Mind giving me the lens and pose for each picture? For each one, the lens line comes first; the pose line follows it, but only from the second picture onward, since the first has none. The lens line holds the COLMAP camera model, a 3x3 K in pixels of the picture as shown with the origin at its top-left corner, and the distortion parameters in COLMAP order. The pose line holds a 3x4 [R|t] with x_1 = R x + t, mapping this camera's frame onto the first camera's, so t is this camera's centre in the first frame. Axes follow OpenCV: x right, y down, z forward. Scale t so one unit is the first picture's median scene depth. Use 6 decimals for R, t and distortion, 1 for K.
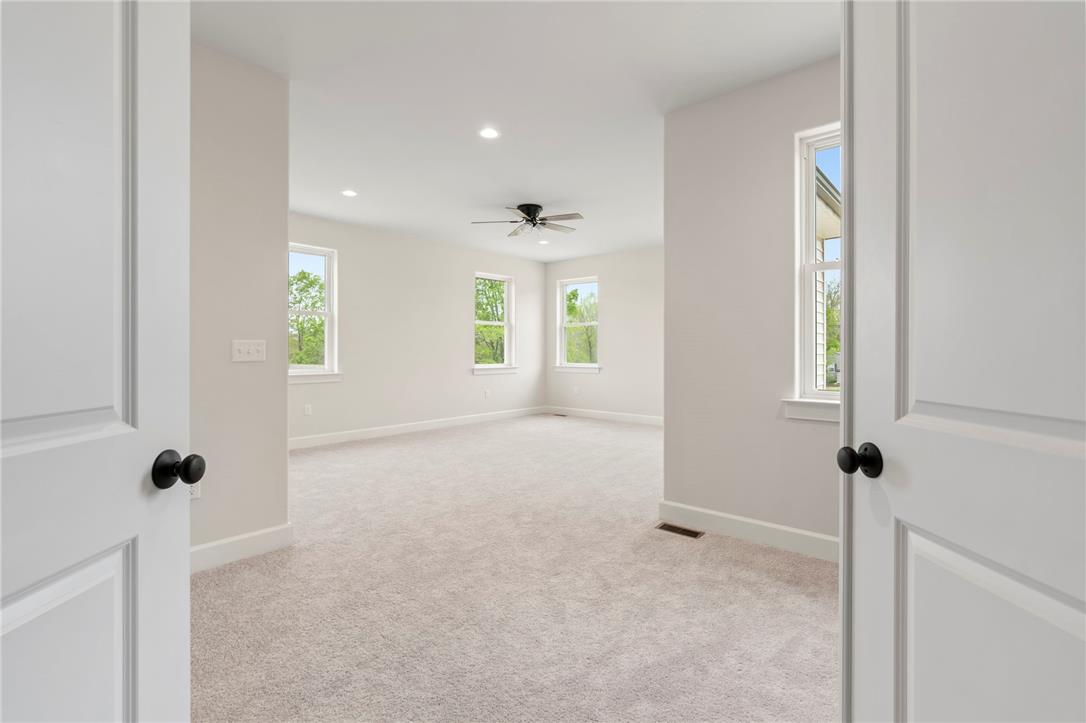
lens RADIAL K [[748.6, 0, 545.3], [0, 748.6, 351.2], [0, 0, 1]] dist [-0.007467, 0.000193]
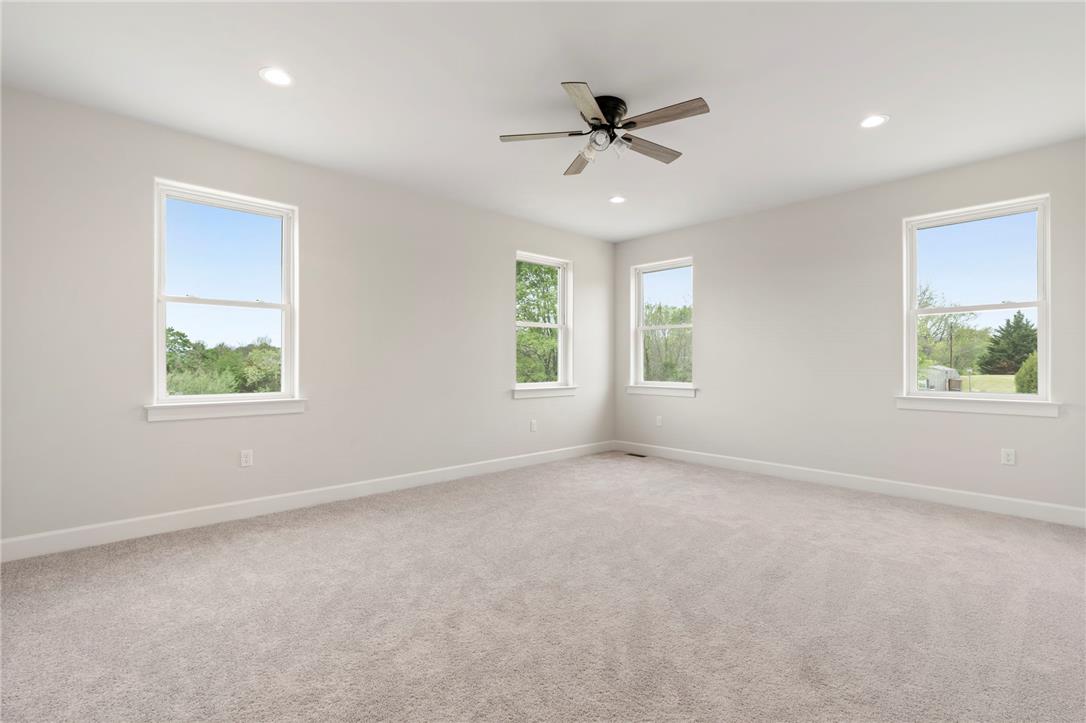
lens RADIAL K [[748.6, 0, 545.3], [0, 748.6, 351.2], [0, 0, 1]] dist [-0.007467, 0.000193]
pose [[0.997532, -0.000158, -0.070218, -0.016322], [-0.001079, 0.999845, -0.017582, -0.000575], [0.070210, 0.017614, 0.997377, 0.283571]]
